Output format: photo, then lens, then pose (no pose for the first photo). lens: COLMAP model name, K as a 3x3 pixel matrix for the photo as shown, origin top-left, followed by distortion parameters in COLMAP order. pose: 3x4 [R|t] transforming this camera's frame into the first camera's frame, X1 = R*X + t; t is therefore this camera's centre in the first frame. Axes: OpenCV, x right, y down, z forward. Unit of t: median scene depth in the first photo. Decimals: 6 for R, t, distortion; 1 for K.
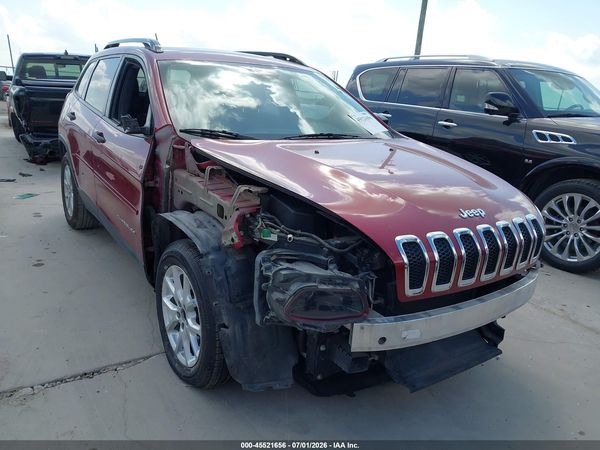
lens RADIAL K [[485.7, 0, 320.0], [0, 485.7, 183.3], [0, 0, 1]] dist [0.014332, -0.015437]
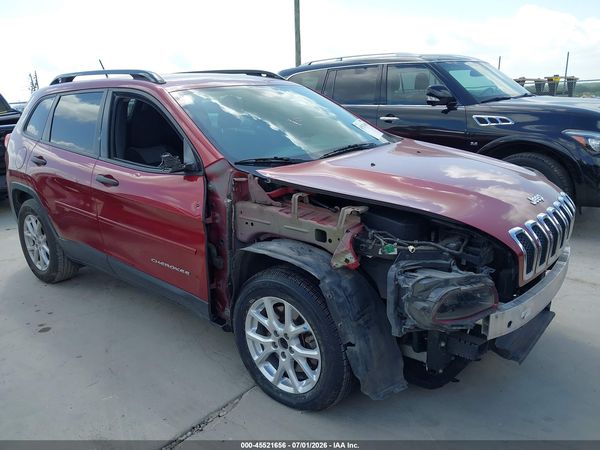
lens RADIAL K [[485.7, 0, 306.3], [0, 485.7, 179.3], [0, 0, 1]] dist [0.014332, -0.015437]
pose [[0.963253, -0.146095, 0.225390, -0.401513], [0.147001, 0.989053, 0.012850, -0.069738], [-0.224800, 0.020755, 0.974184, 0.005397]]
